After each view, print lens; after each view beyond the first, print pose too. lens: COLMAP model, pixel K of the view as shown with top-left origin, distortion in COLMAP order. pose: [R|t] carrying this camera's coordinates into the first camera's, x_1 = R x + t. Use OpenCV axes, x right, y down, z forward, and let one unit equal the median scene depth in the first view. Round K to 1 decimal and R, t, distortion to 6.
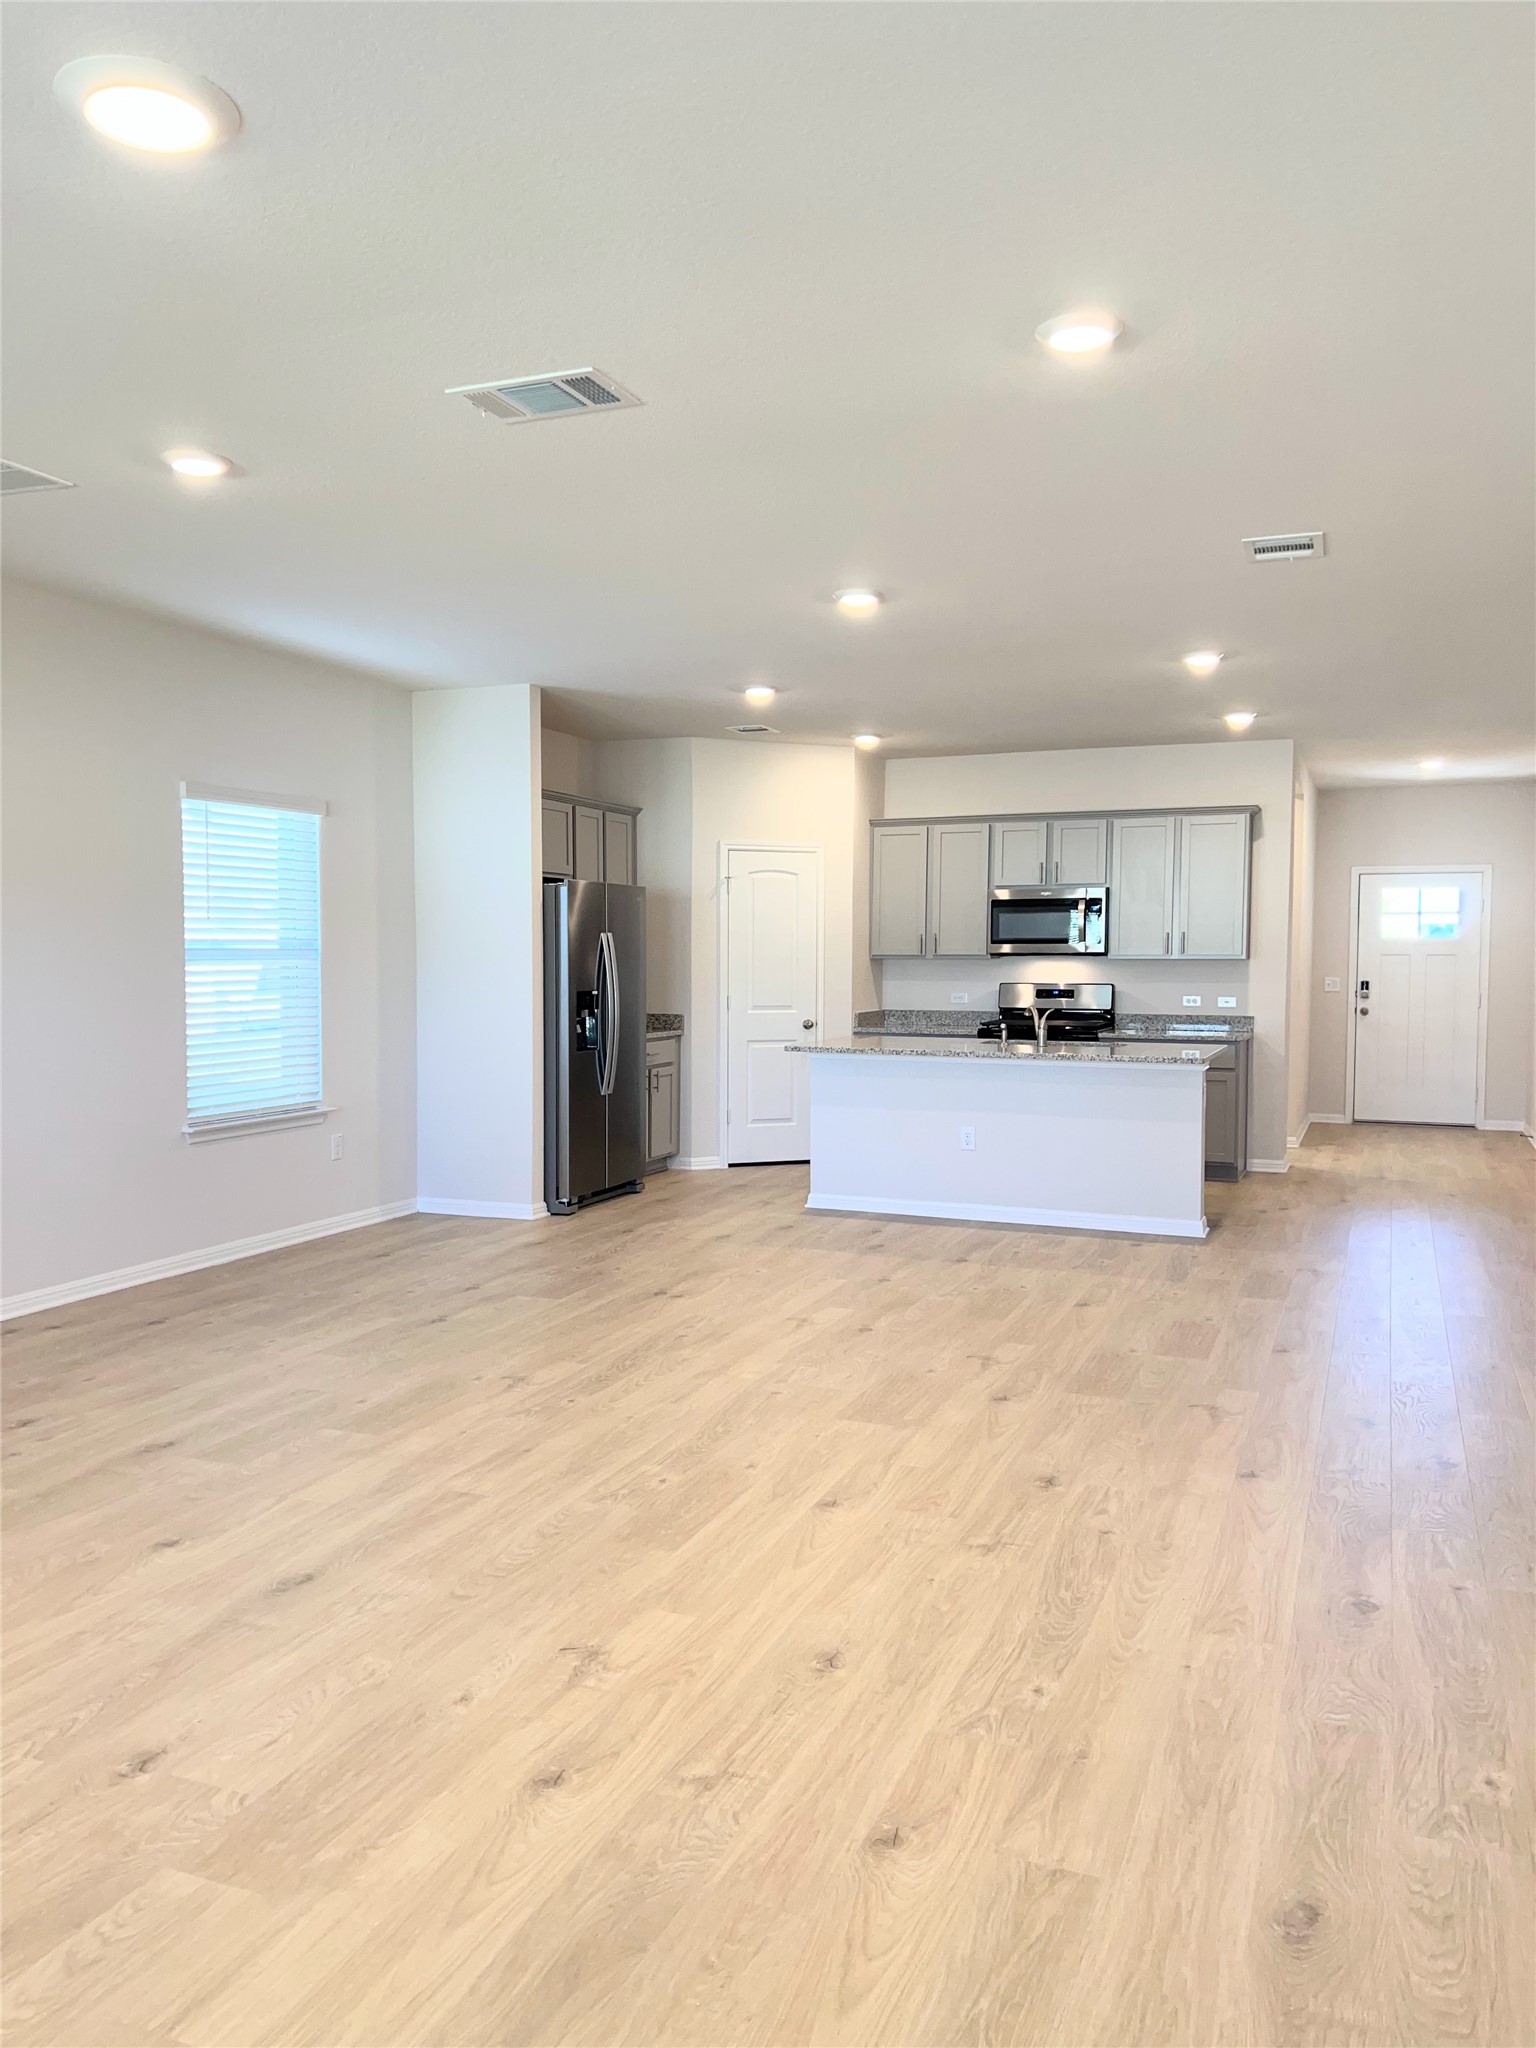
lens RADIAL K [[1525.4, 0, 756.1], [0, 1525.4, 1038.7], [0, 0, 1]] dist [0.039995, -0.041835]
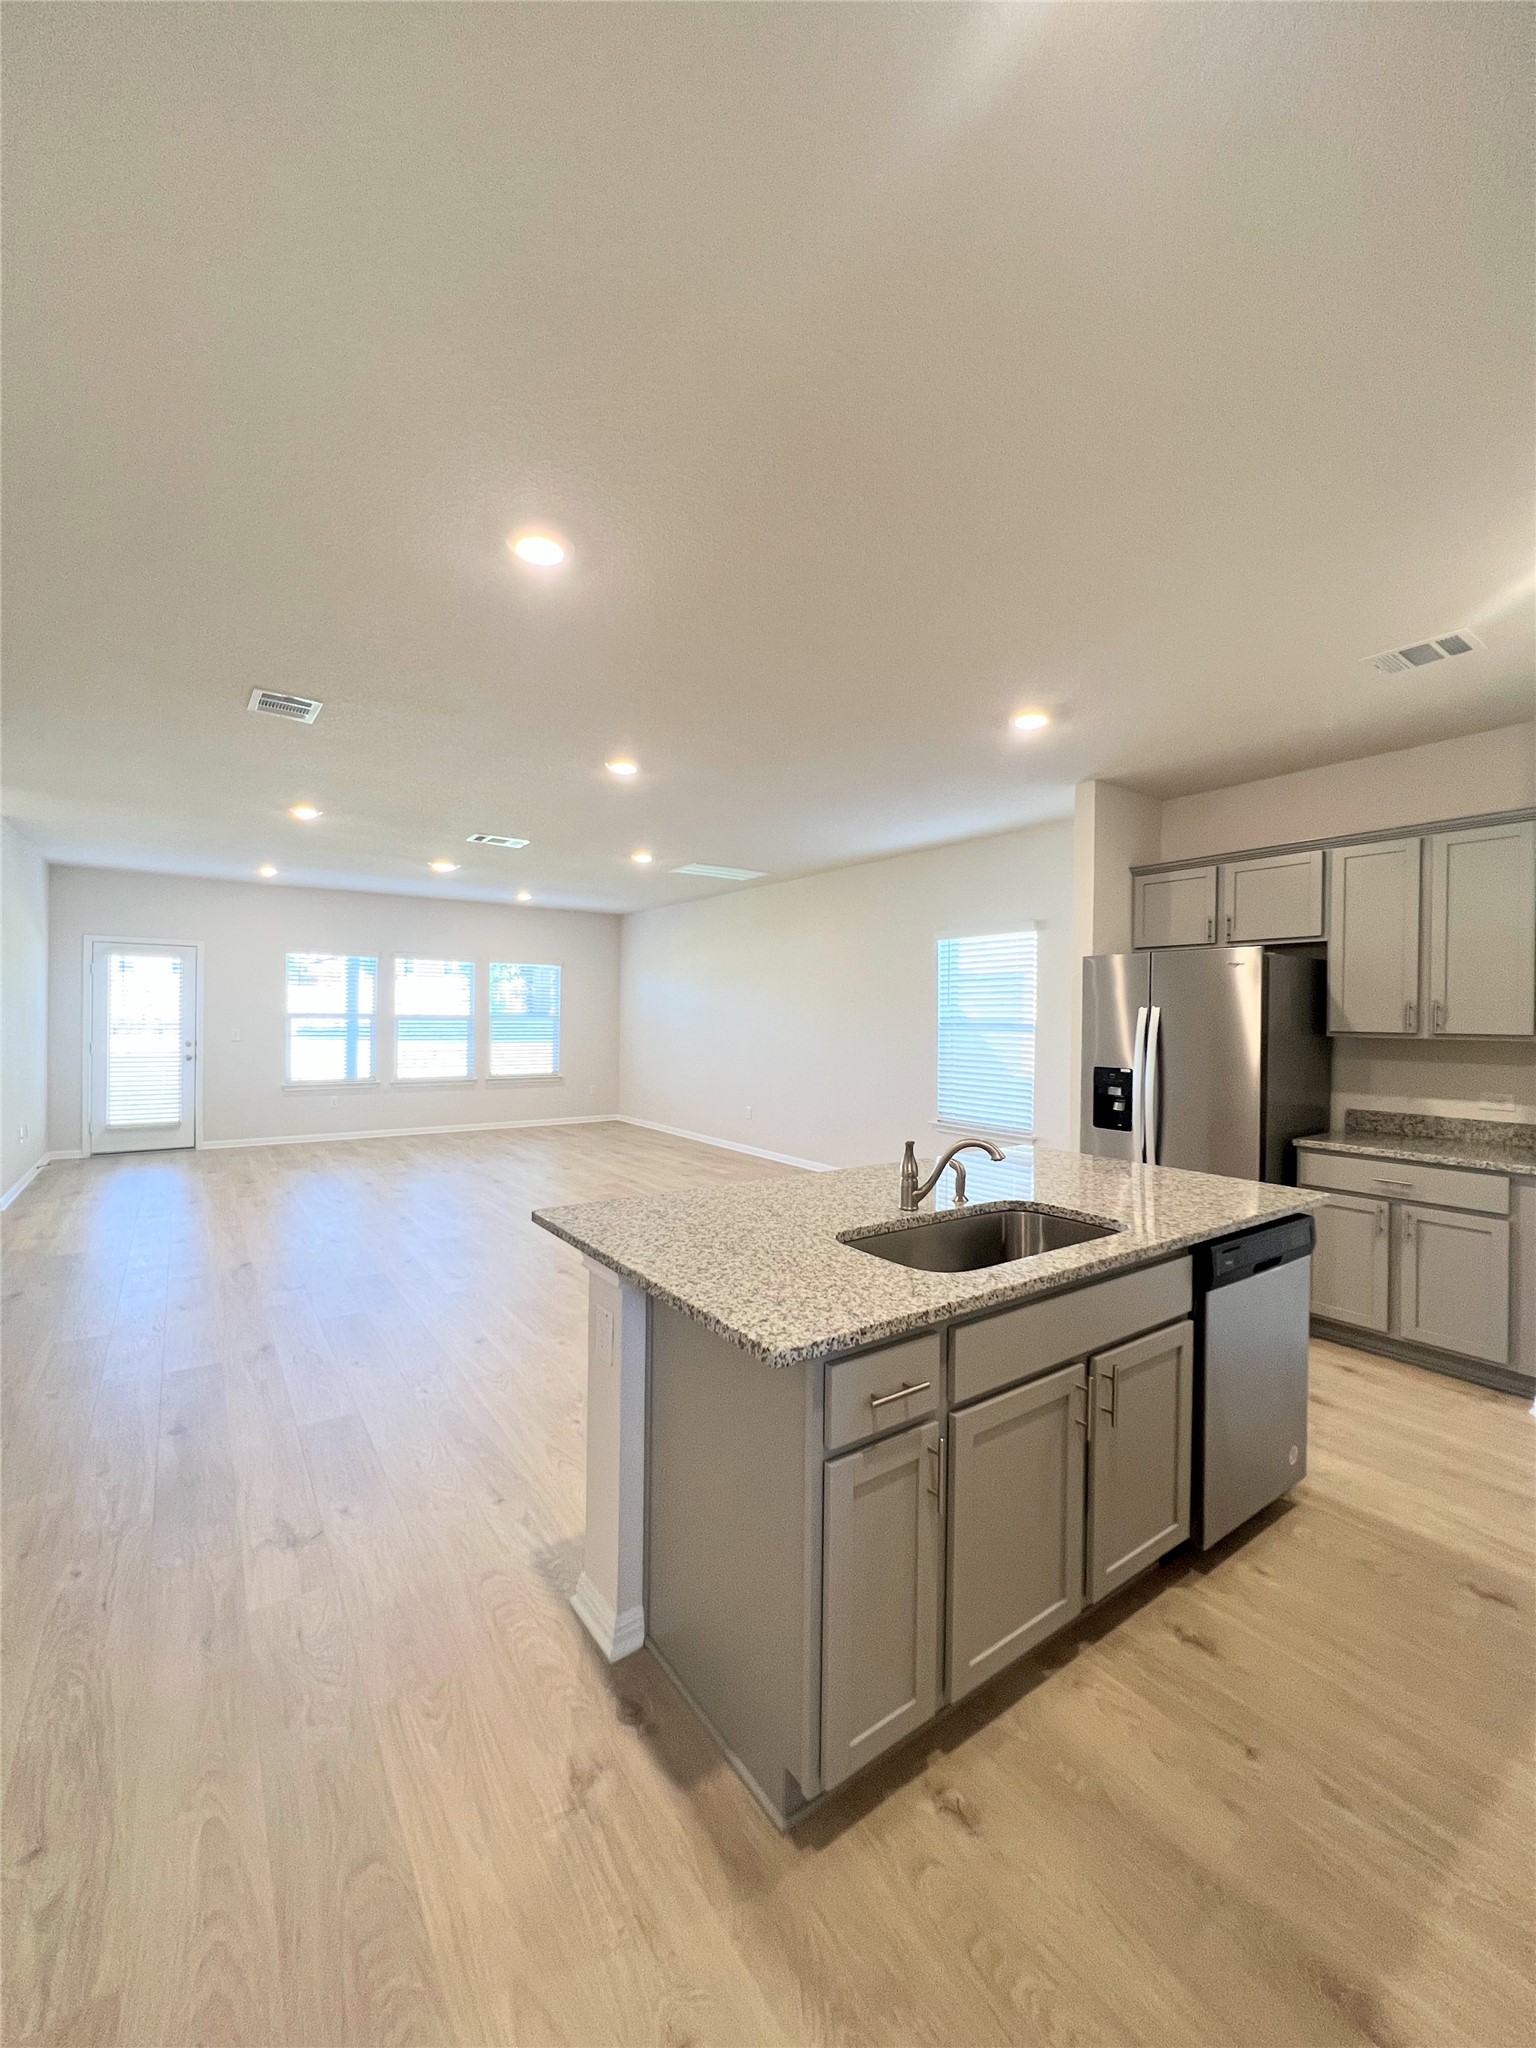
lens RADIAL K [[817.8, 0, 771.3], [0, 817.8, 1019.5], [0, 0, 1]] dist [-0.002138, 0.000343]
pose [[-0.529484, -0.005530, -0.848302, 0.453702], [-0.058903, 0.997805, 0.030261, -0.066134], [0.846272, 0.065990, -0.528648, 1.107034]]
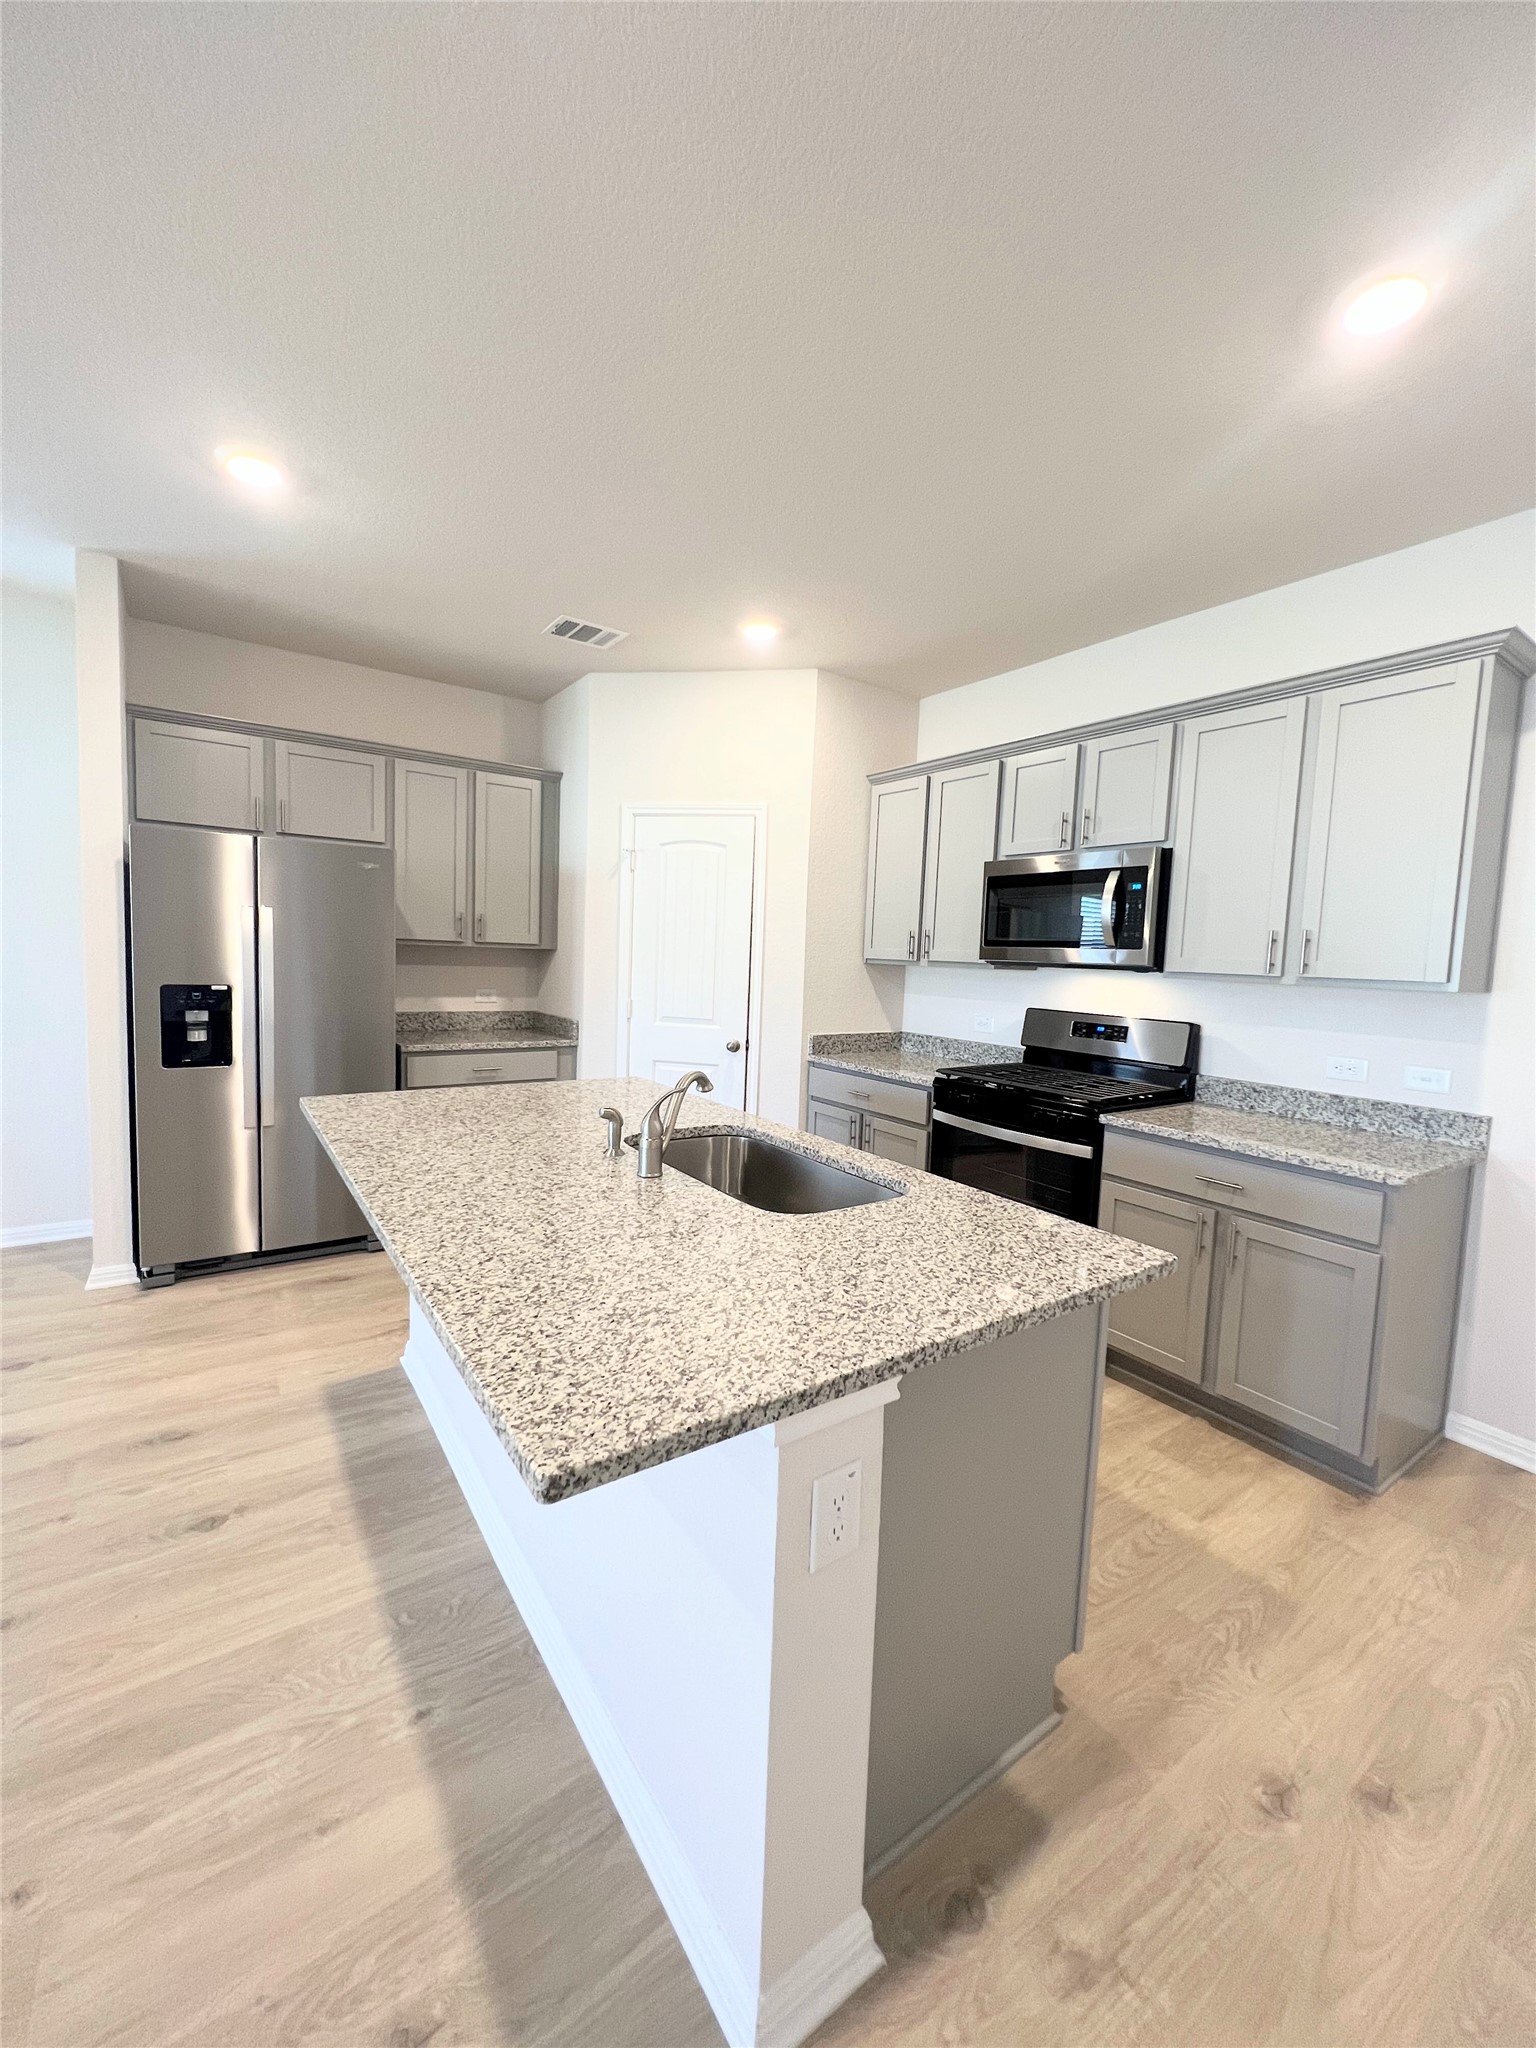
lens RADIAL K [[817.8, 0, 772.9], [0, 817.8, 1020.5], [0, 0, 1]] dist [-0.002138, 0.000343]
pose [[0.844916, 0.074992, -0.529617, 0.331679], [-0.065560, 0.997177, 0.036607, -0.047492], [0.530867, 0.003791, 0.847447, 0.830295]]
